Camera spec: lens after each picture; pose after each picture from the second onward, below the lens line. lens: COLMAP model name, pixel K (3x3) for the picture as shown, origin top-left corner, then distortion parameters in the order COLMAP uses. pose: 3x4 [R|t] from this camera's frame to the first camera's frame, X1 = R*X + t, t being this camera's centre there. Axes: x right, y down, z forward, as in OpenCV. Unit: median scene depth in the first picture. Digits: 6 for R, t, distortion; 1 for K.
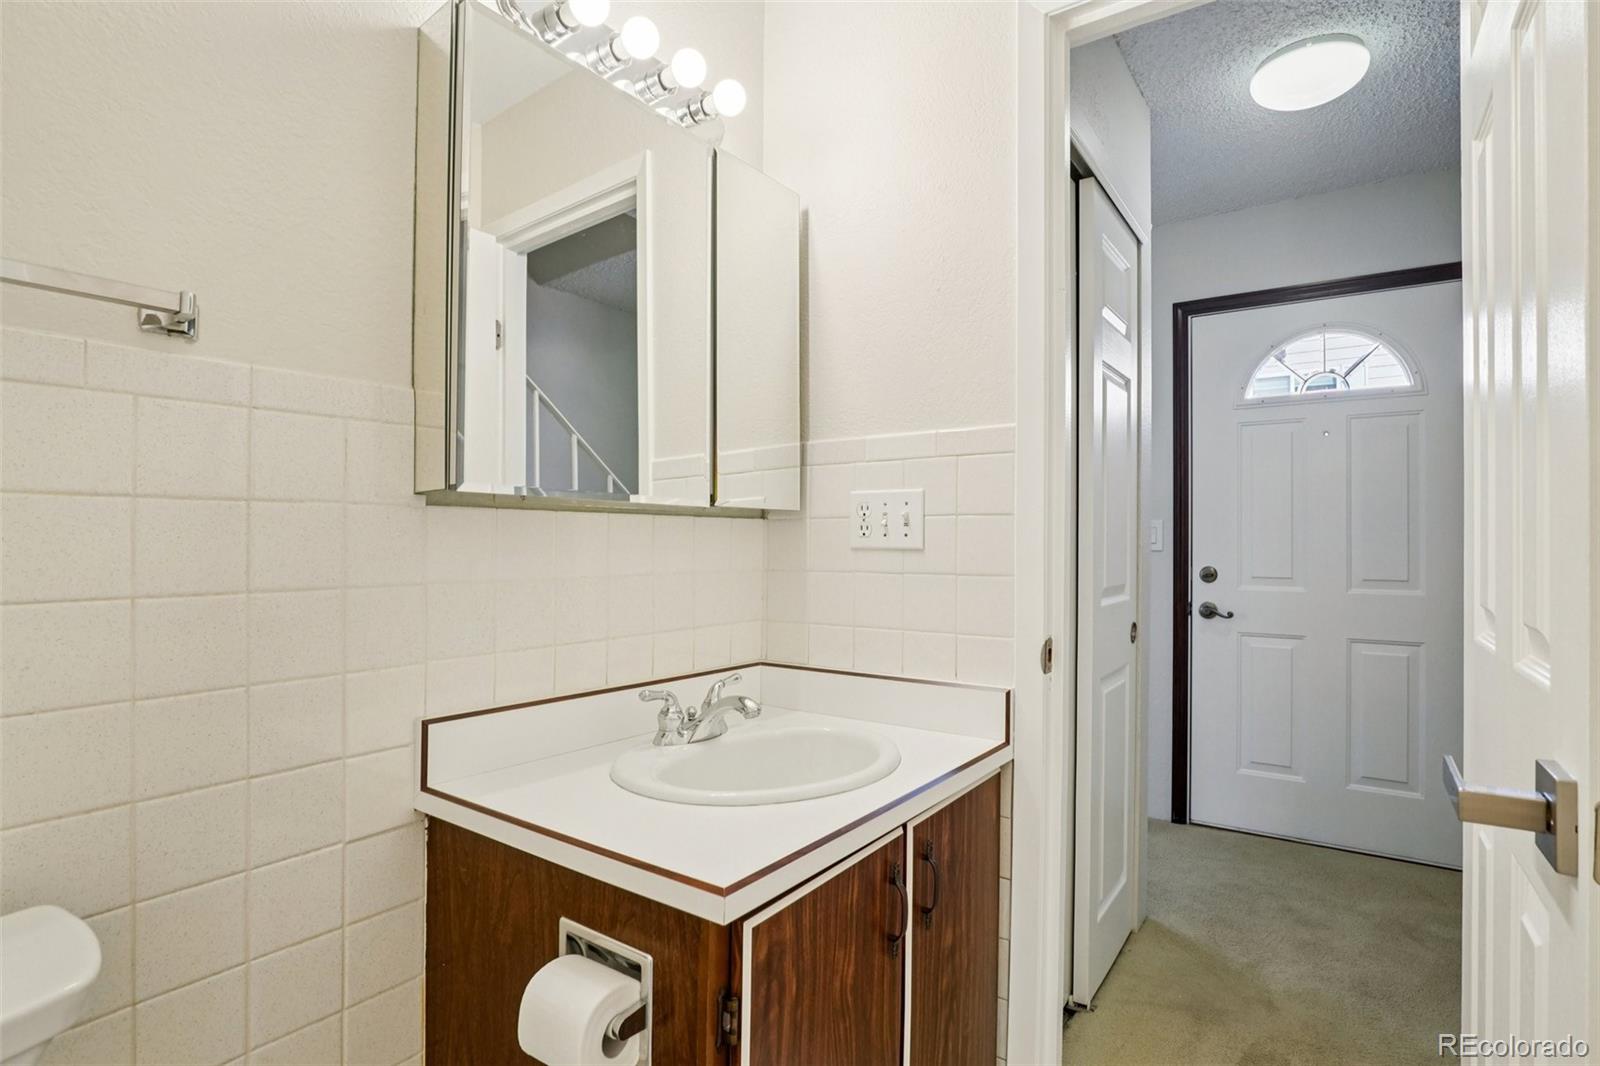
lens RADIAL K [[791.6, 0, 794.3], [0, 791.6, 537.9], [0, 0, 1]] dist [-0.041013, 0.009450]
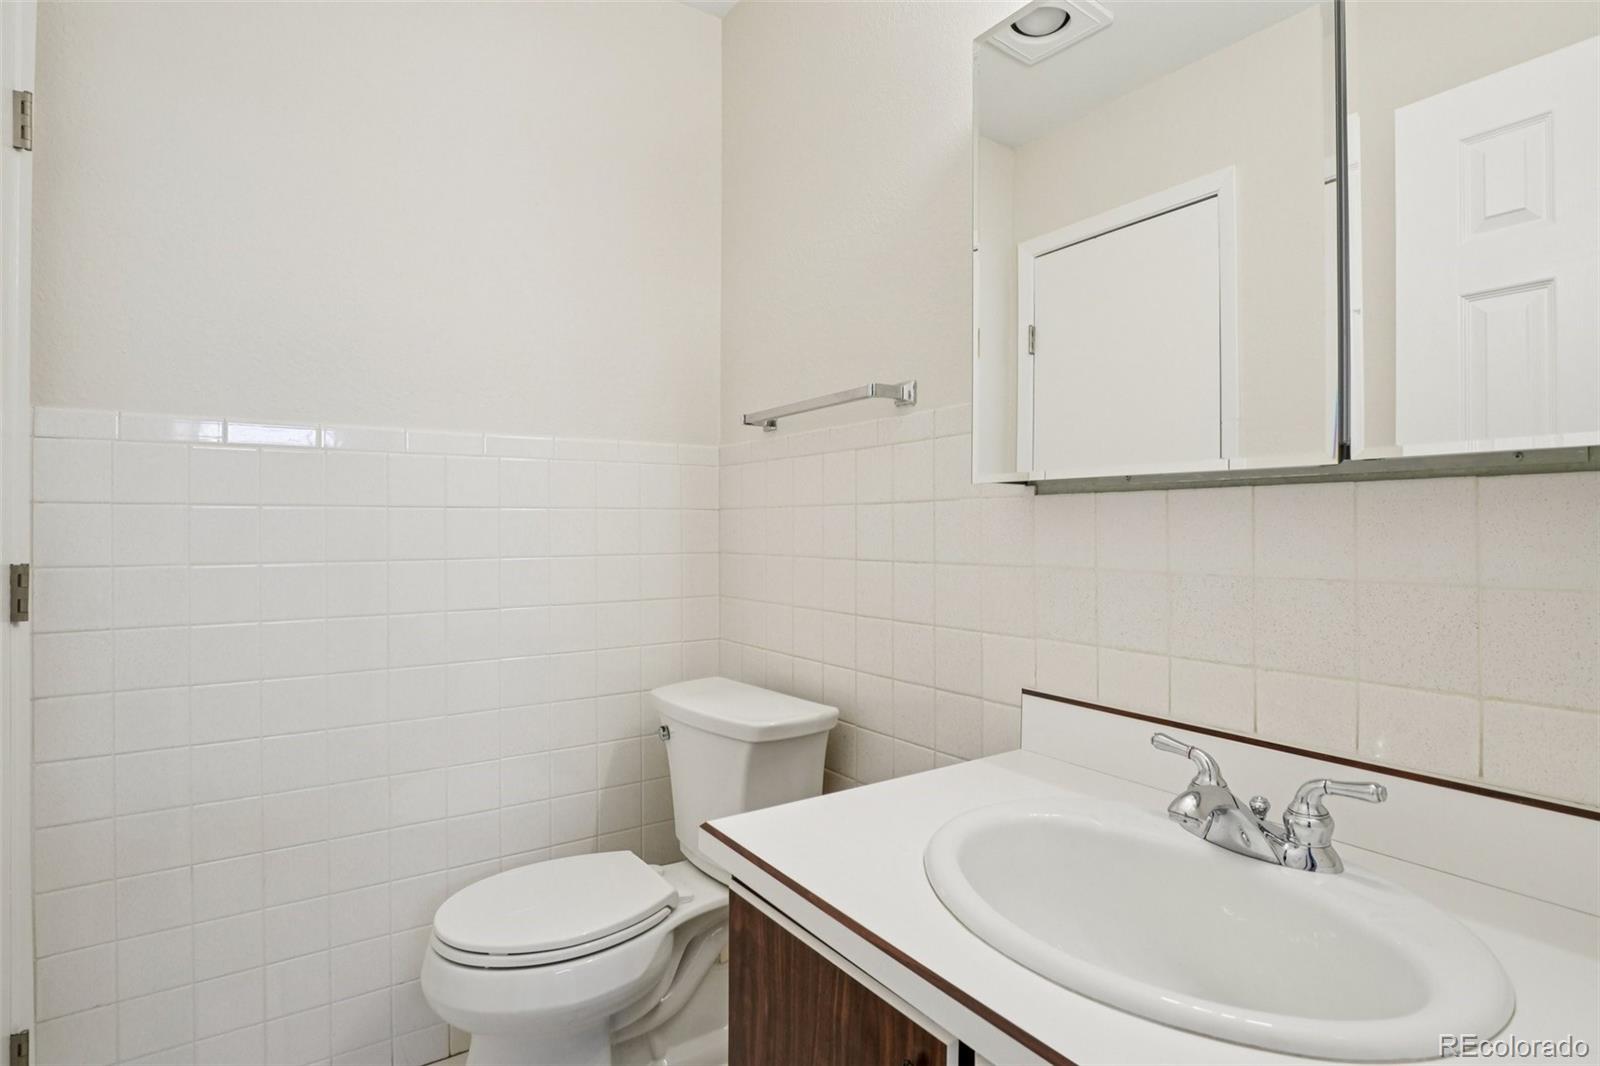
lens RADIAL K [[791.6, 0, 798.5], [0, 791.6, 533.7], [0, 0, 1]] dist [-0.041013, 0.009450]
pose [[-0.338051, -0.005891, -0.941109, 0.782214], [-0.009754, 0.999949, -0.002755, 0.021747], [0.941077, 0.008248, -0.338091, 1.233320]]
